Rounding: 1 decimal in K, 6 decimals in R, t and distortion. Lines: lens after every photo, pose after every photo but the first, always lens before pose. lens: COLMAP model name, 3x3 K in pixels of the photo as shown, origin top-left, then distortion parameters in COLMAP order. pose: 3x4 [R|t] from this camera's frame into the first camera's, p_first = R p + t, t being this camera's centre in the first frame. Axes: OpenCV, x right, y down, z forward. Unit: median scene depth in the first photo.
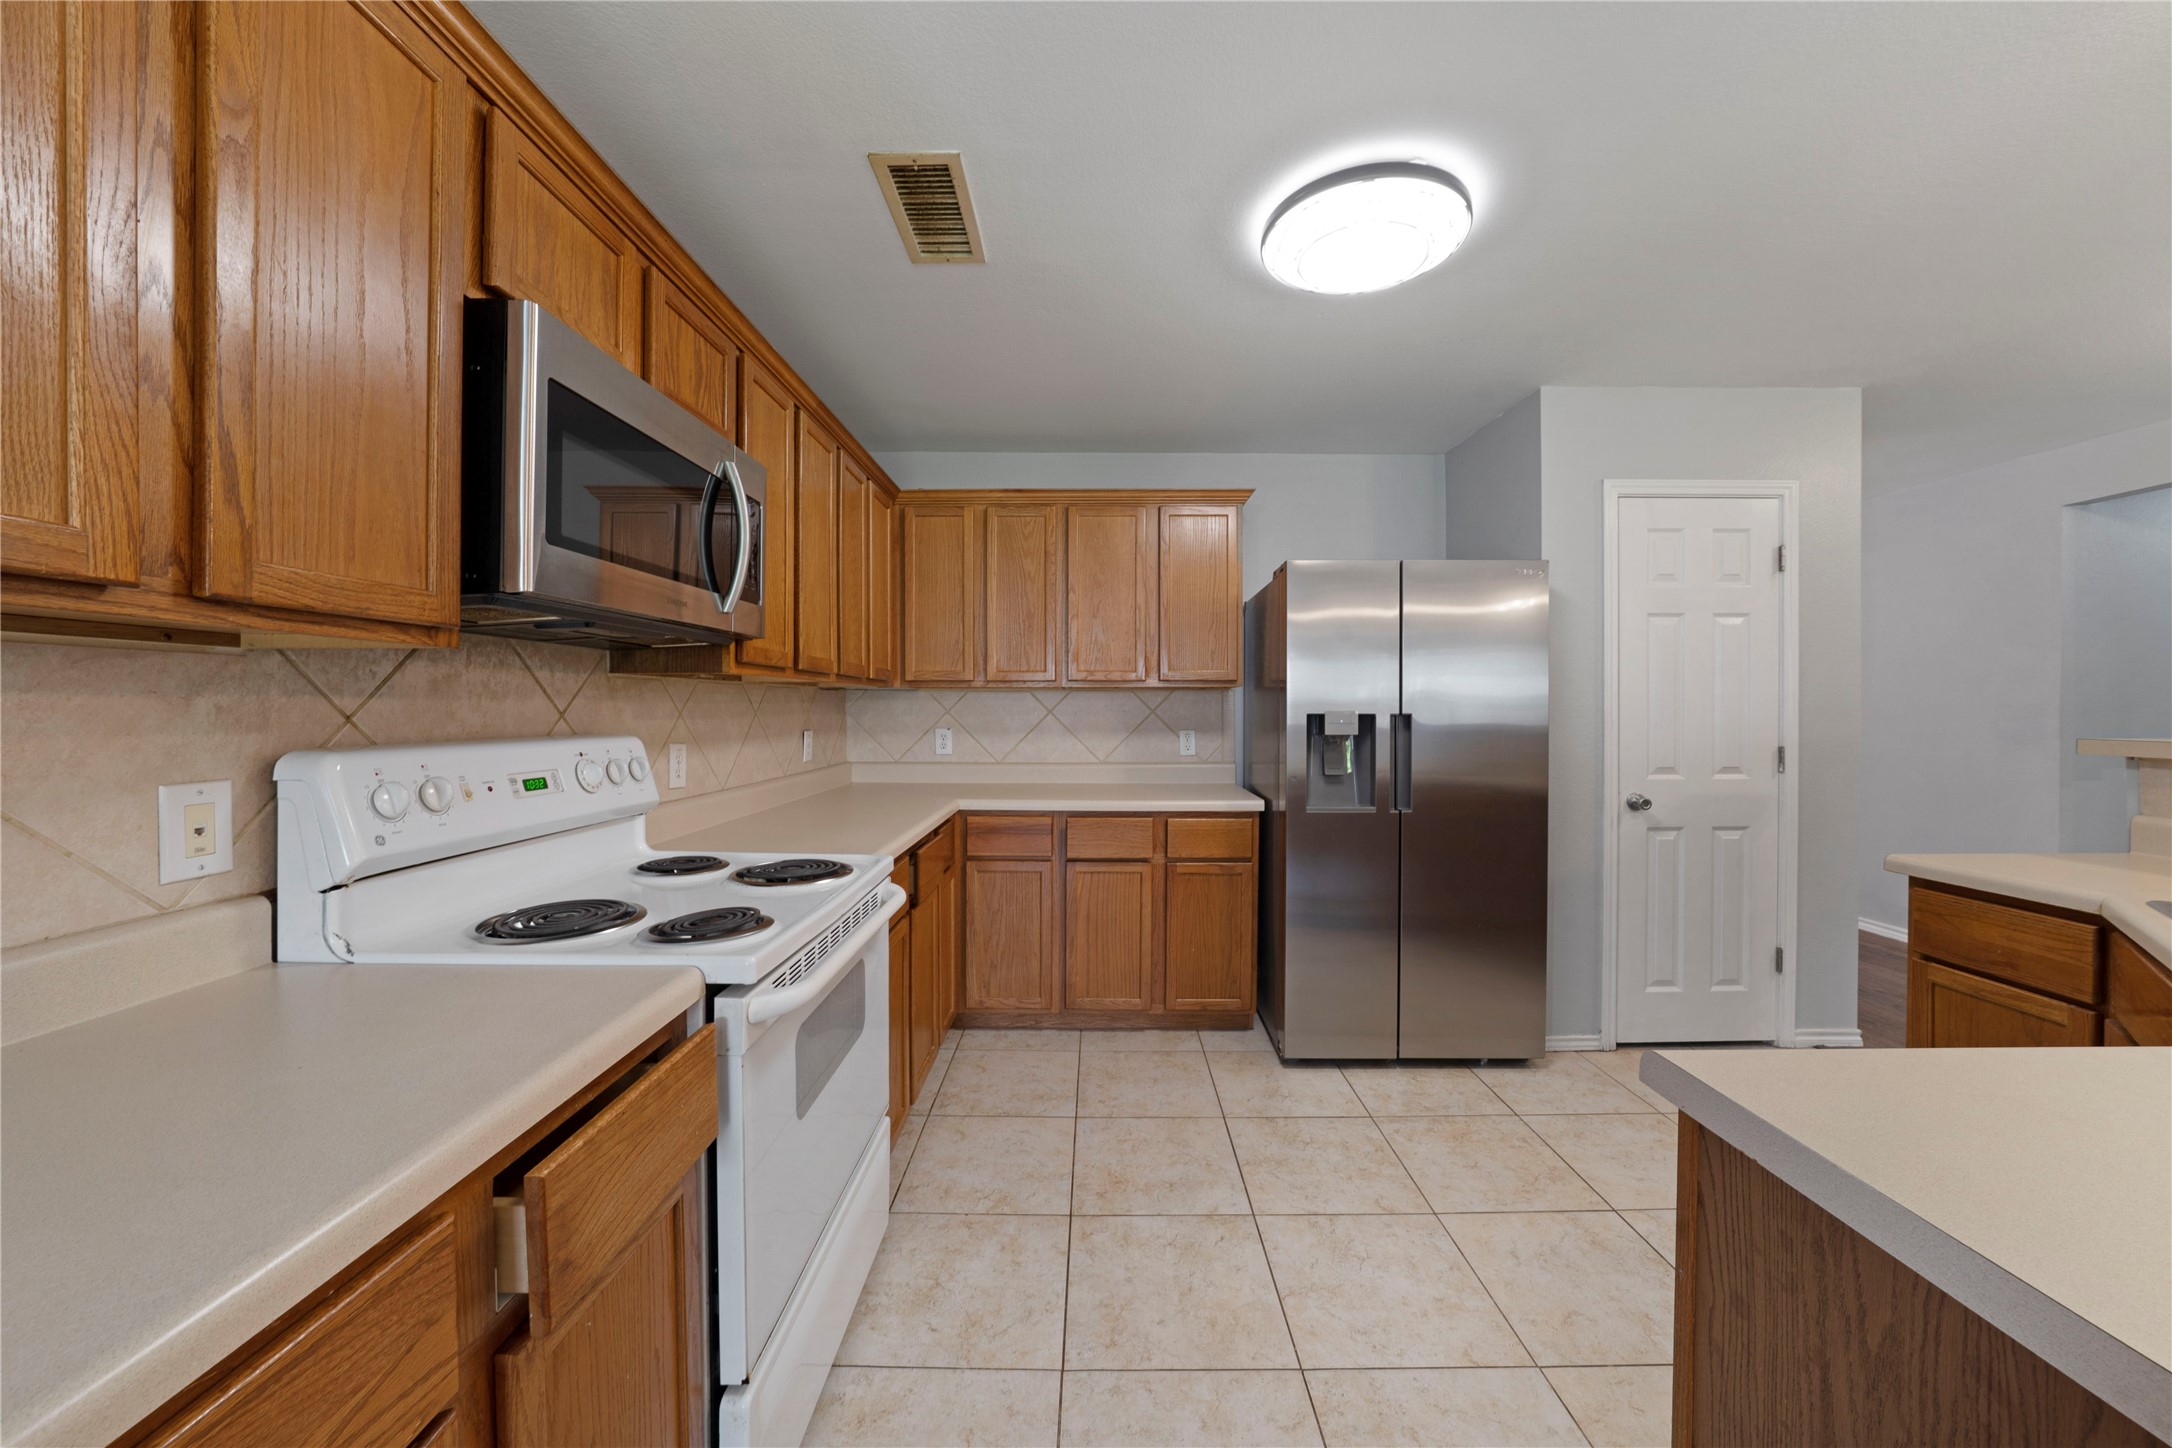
lens RADIAL K [[762.5, 0, 1096.7], [0, 762.5, 717.8], [0, 0, 1]] dist [-0.012548, 0.000977]
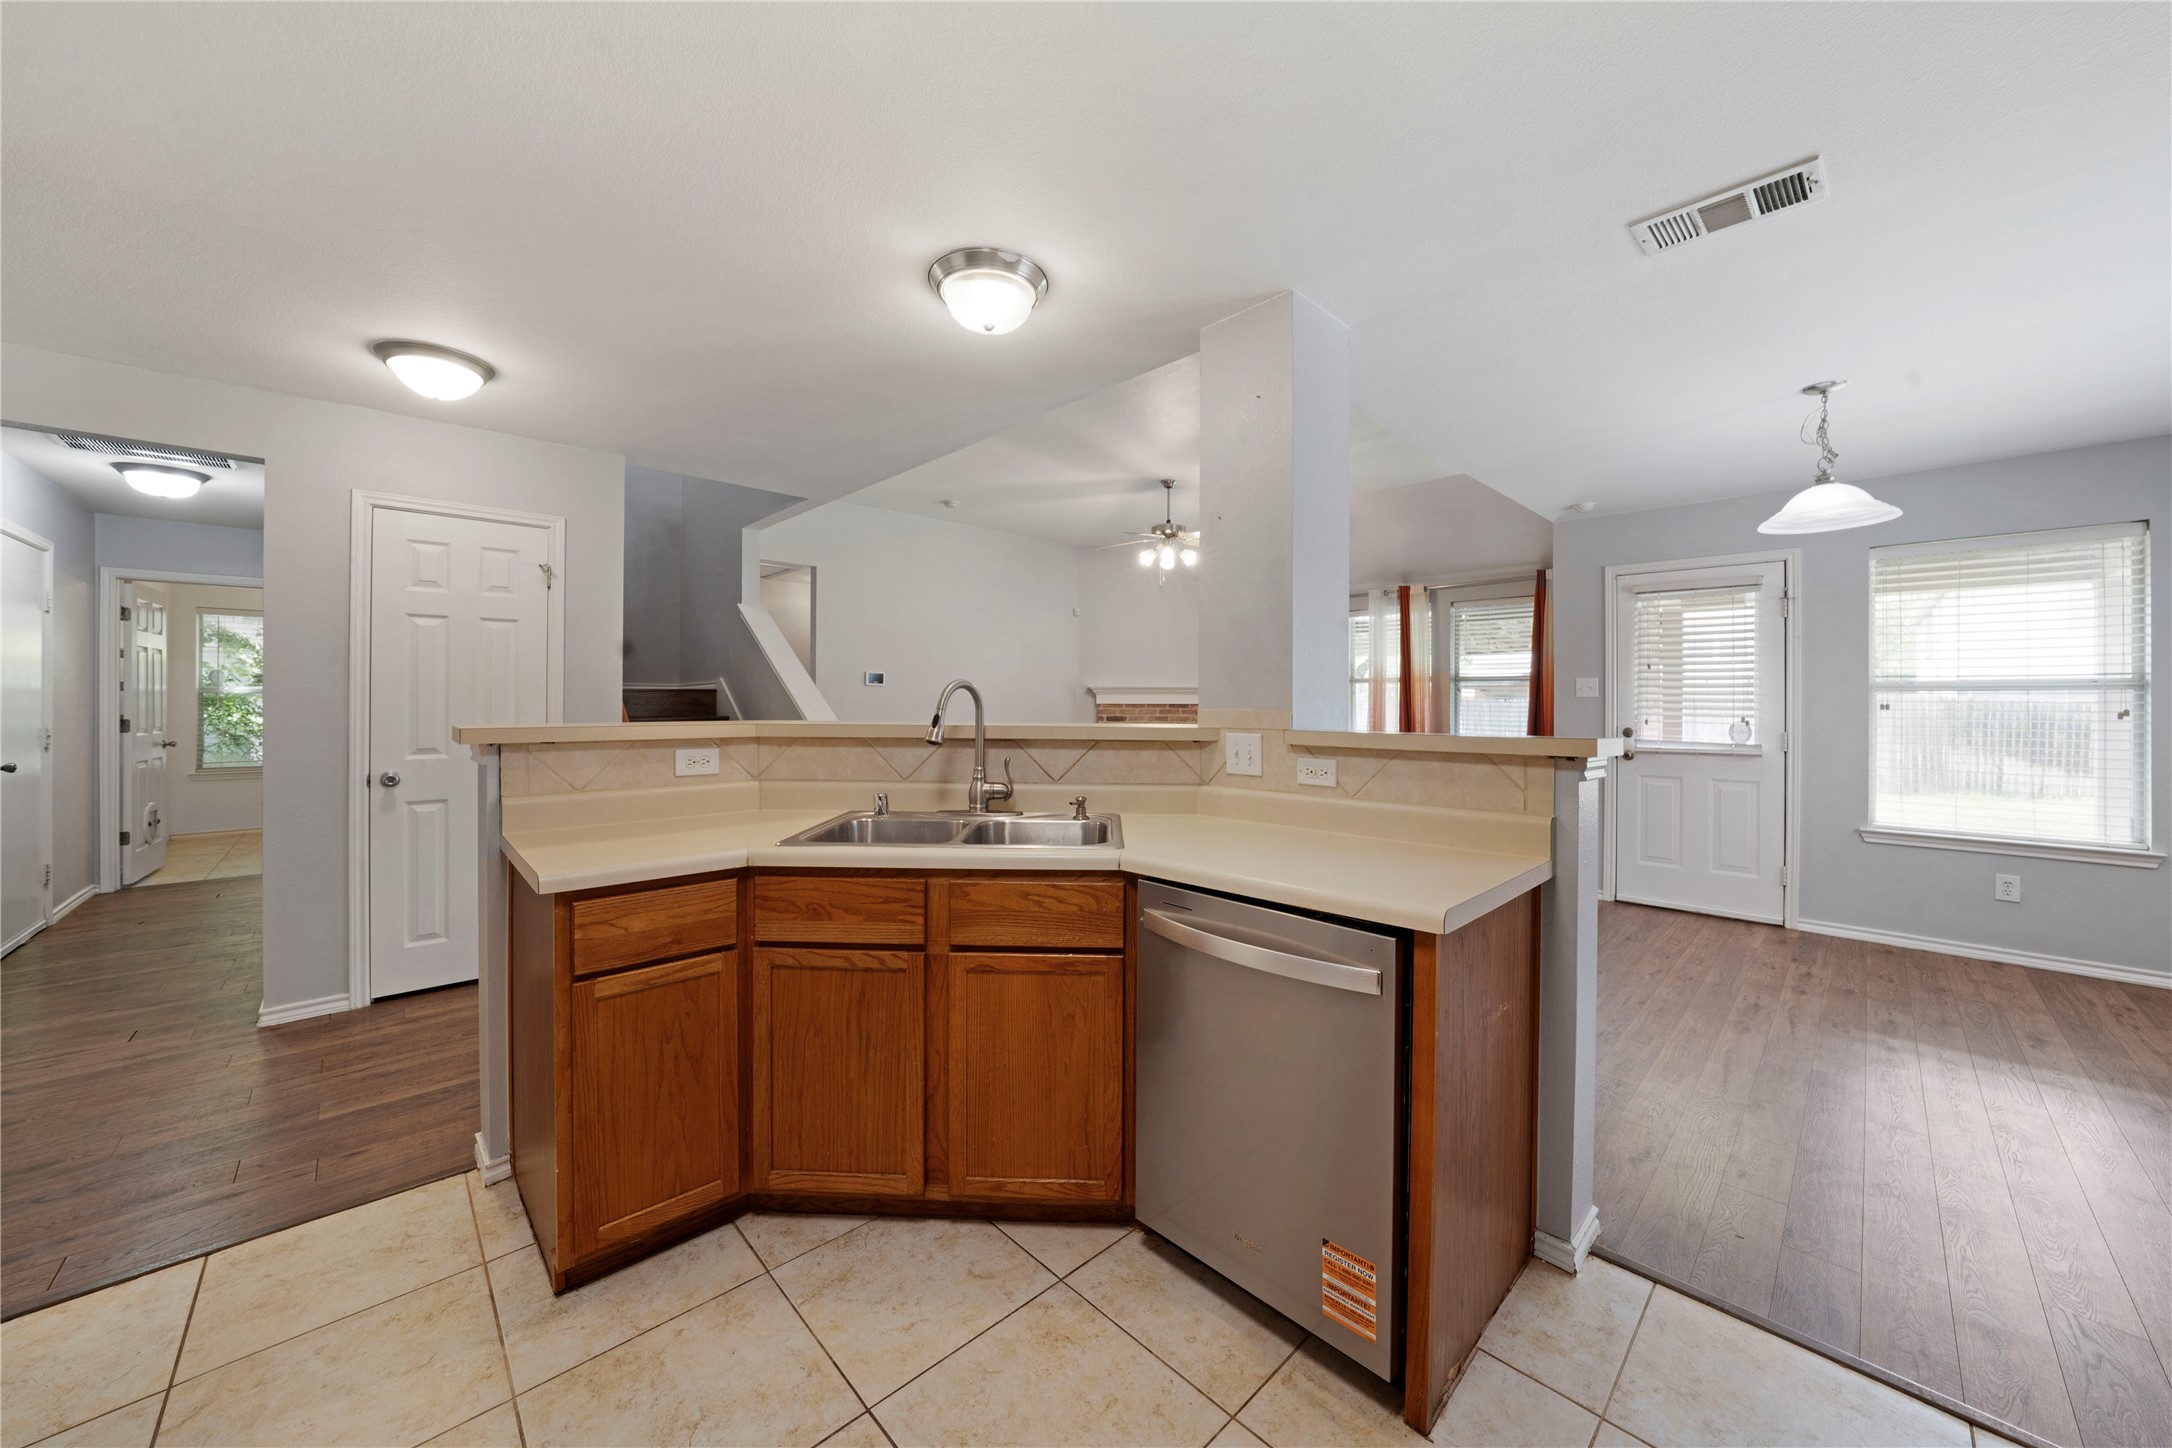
lens RADIAL K [[762.5, 0, 1108.3], [0, 762.5, 703.6], [0, 0, 1]] dist [-0.012548, 0.000977]
pose [[-0.699631, -0.005643, 0.714482, 0.021001], [0.006033, 0.999887, 0.013805, -0.009011], [-0.714479, 0.013969, -0.699517, 0.778550]]
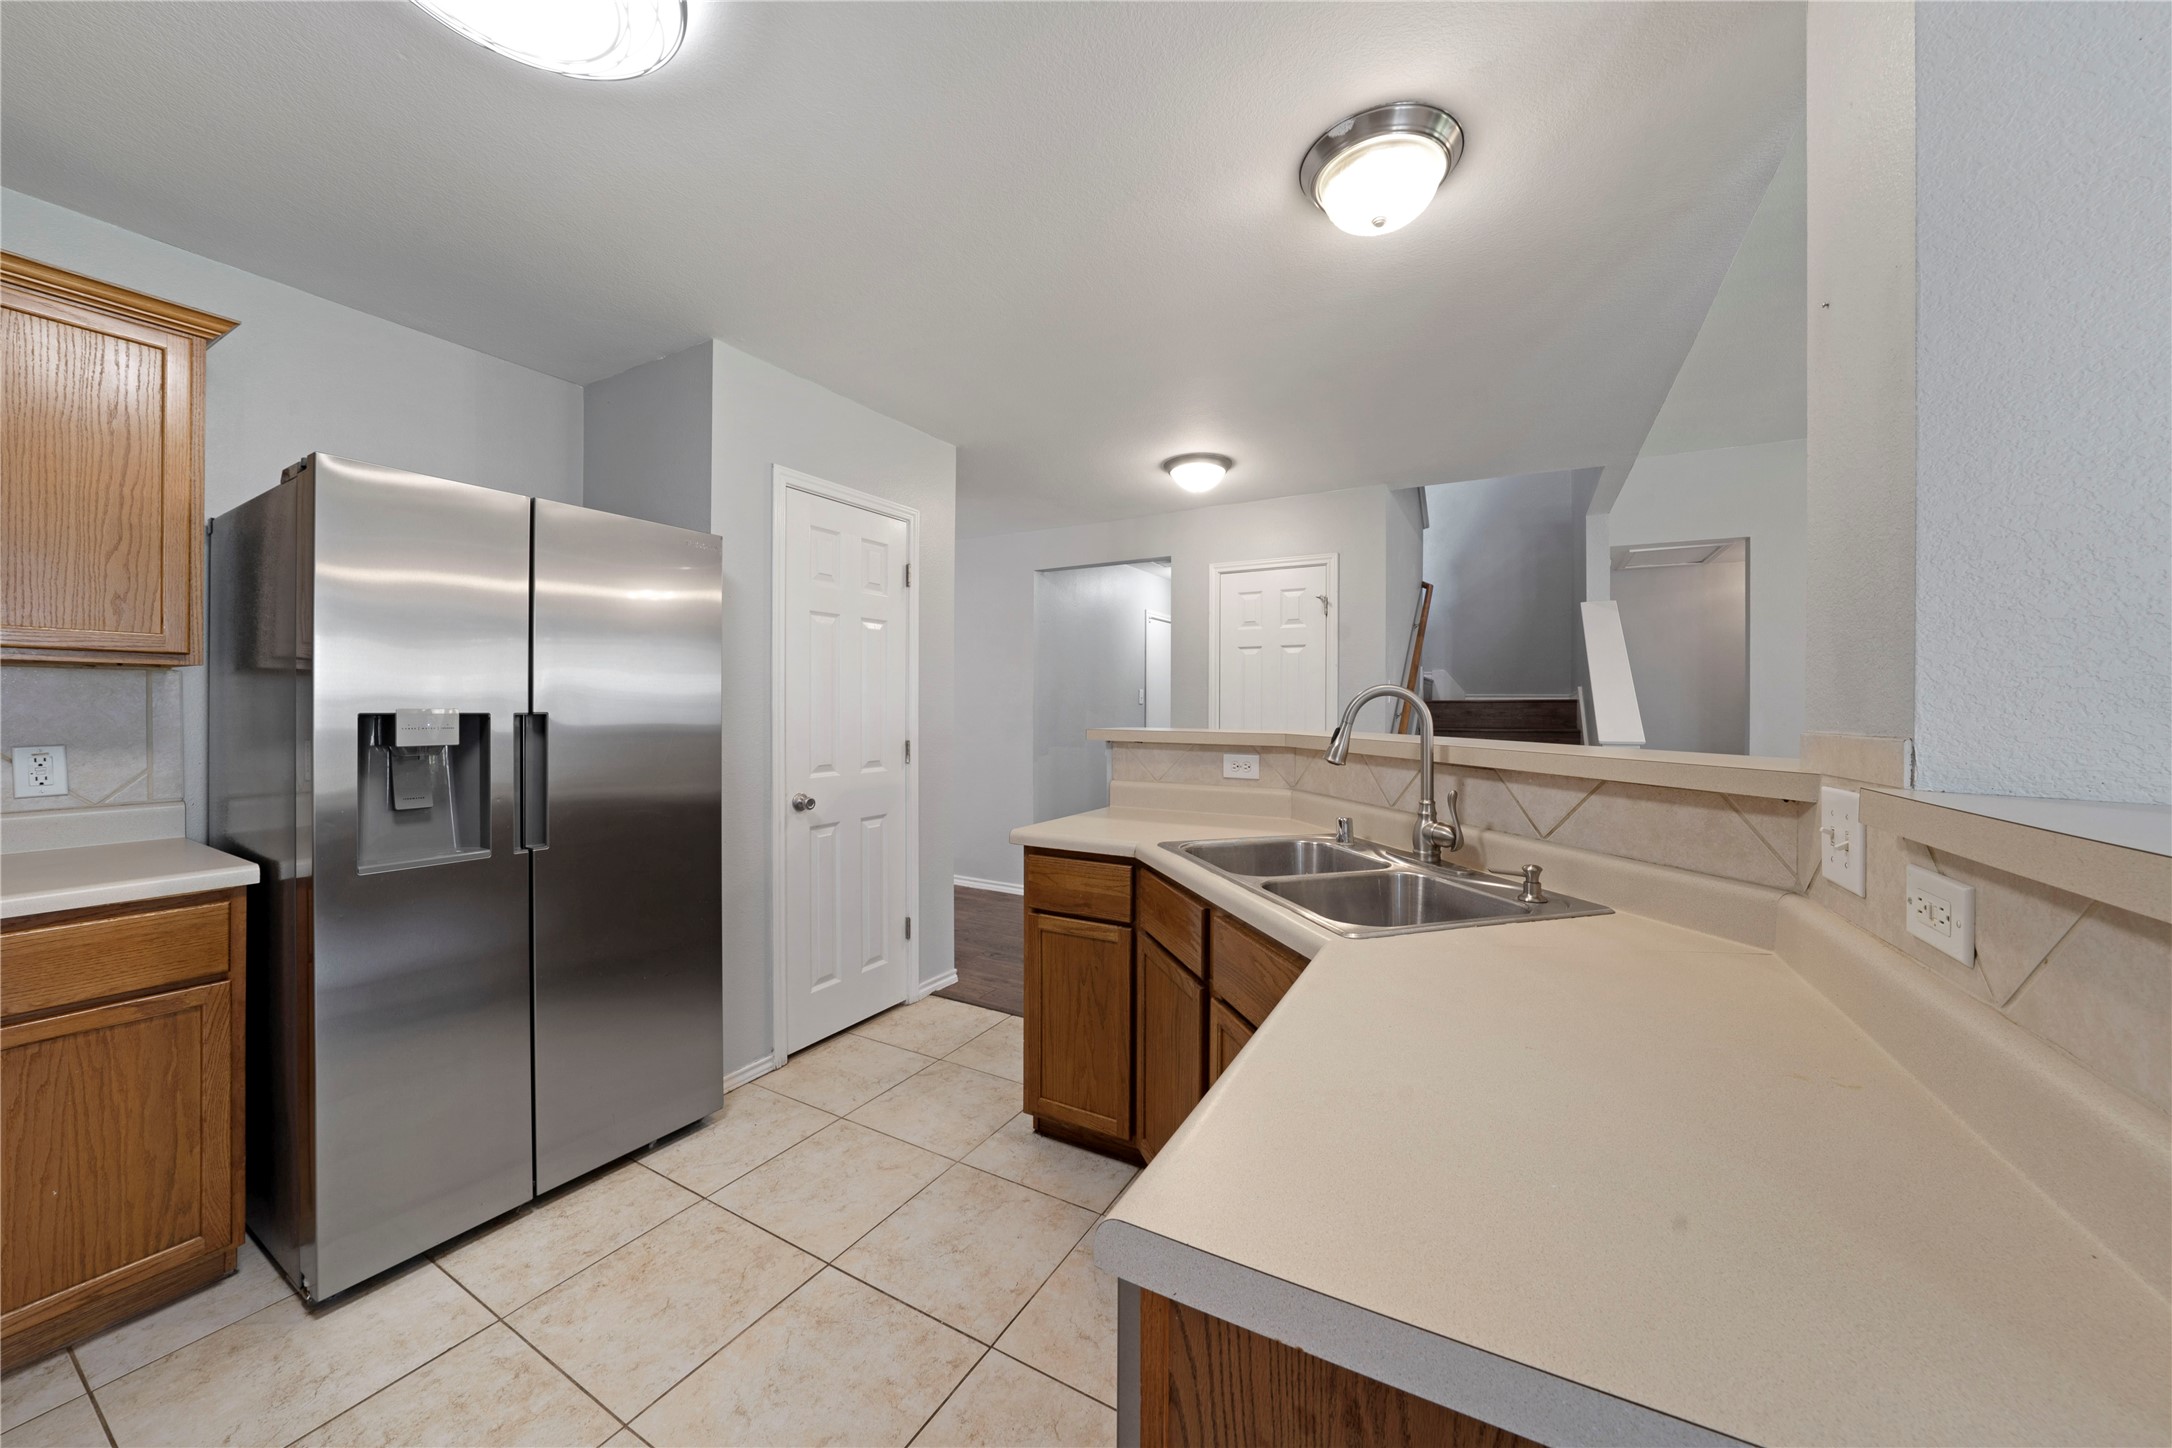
lens RADIAL K [[762.5, 0, 1085.3], [0, 762.5, 712.2], [0, 0, 1]] dist [-0.012548, 0.000977]
pose [[0.495458, -0.002374, 0.868628, 0.041324], [0.007450, 0.999971, -0.001516, -0.001217], [-0.868600, 0.007222, 0.495462, 0.205446]]
